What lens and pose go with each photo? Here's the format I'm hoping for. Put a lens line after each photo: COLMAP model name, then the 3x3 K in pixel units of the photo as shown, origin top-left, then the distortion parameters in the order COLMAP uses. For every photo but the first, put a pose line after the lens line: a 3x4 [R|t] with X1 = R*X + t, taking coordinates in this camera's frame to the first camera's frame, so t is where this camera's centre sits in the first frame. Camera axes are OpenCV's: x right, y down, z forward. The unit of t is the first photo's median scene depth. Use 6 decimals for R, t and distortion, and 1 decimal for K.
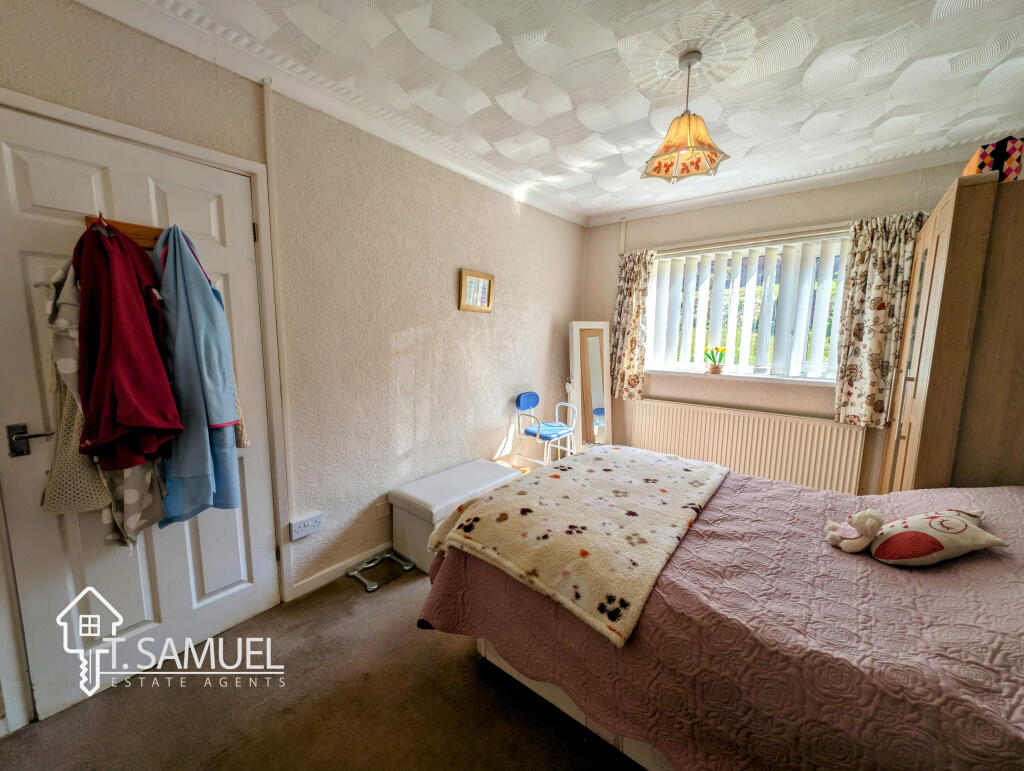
lens RADIAL K [[384.6, 0, 510.7], [0, 384.6, 386.6], [0, 0, 1]] dist [0.001280, -0.000142]
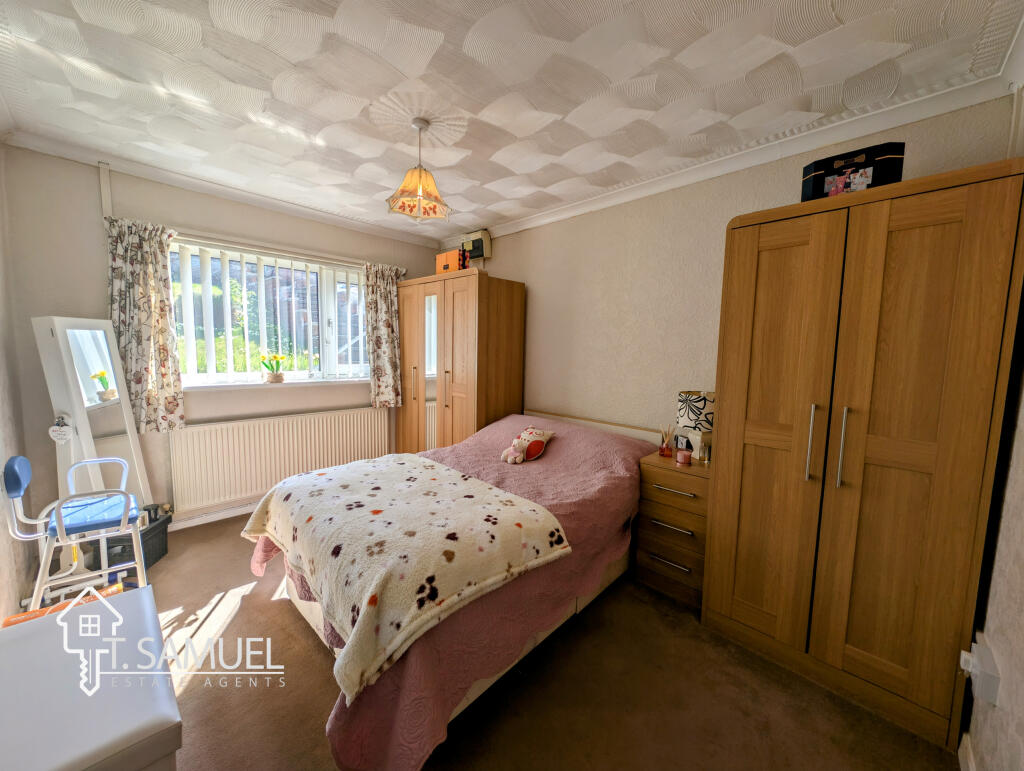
lens RADIAL K [[384.6, 0, 510.7], [0, 384.6, 386.6], [0, 0, 1]] dist [0.001280, -0.000142]
pose [[0.075309, -0.110356, 0.991035, -0.660584], [0.109704, 0.988741, 0.101764, -0.098237], [-0.991107, 0.101056, 0.086568, 0.563669]]
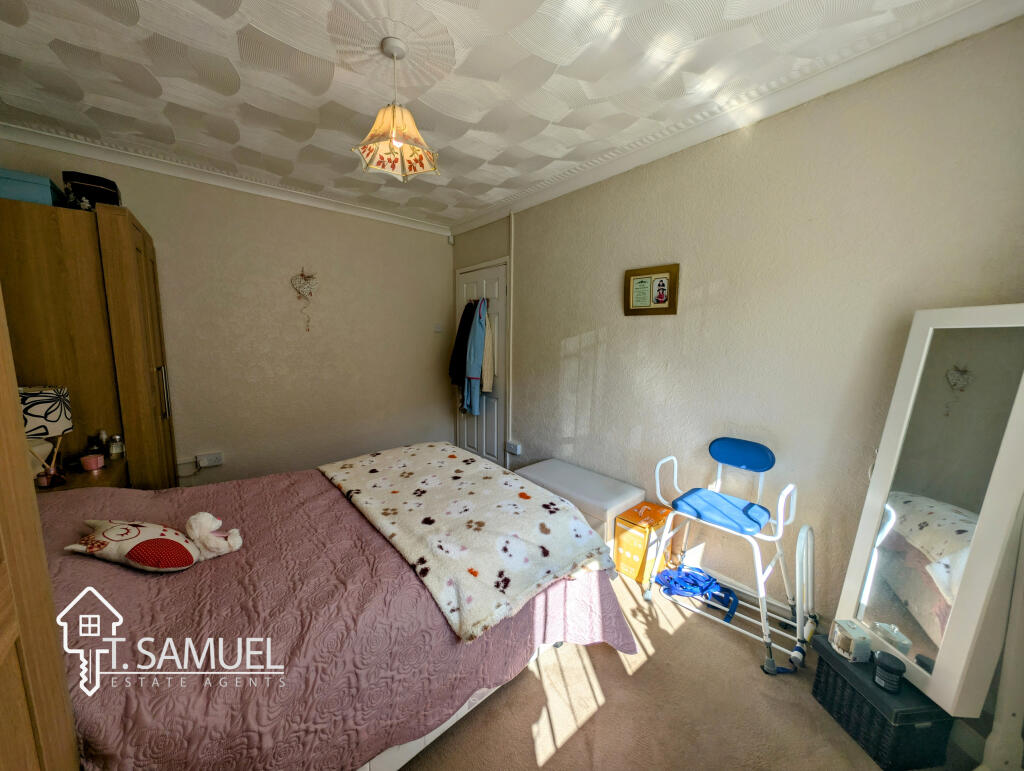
lens RADIAL K [[364.0, 0, 511.8], [0, 364.0, 387.1], [0, 0, 1]] dist [0.000678, -0.000245]
pose [[-0.179492, 0.122157, -0.976146, 1.119782], [-0.142391, 0.978585, 0.148645, -0.170586], [0.973400, 0.165675, -0.158254, 1.262252]]
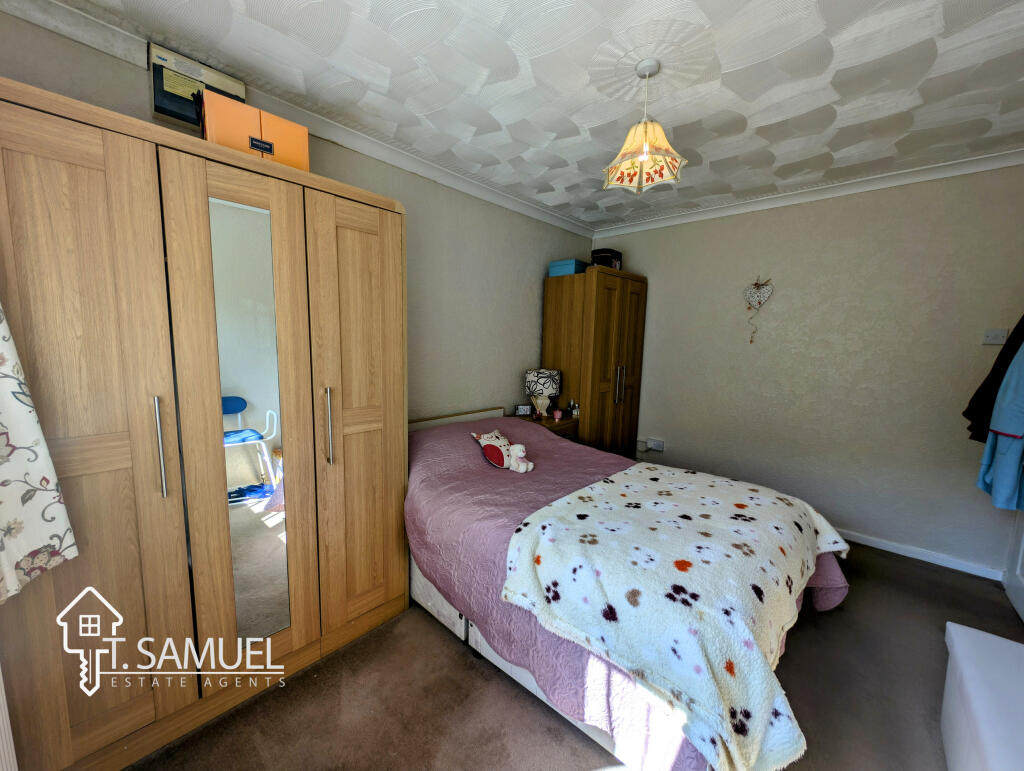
lens RADIAL K [[386.3, 0, 506.8], [0, 386.3, 387.8], [0, 0, 1]] dist [-0.000498, -0.000139]
pose [[-0.997369, -0.041418, 0.059500, 0.593911], [-0.025346, 0.968153, 0.249073, -0.239063], [-0.067921, 0.246909, -0.966655, 1.760265]]
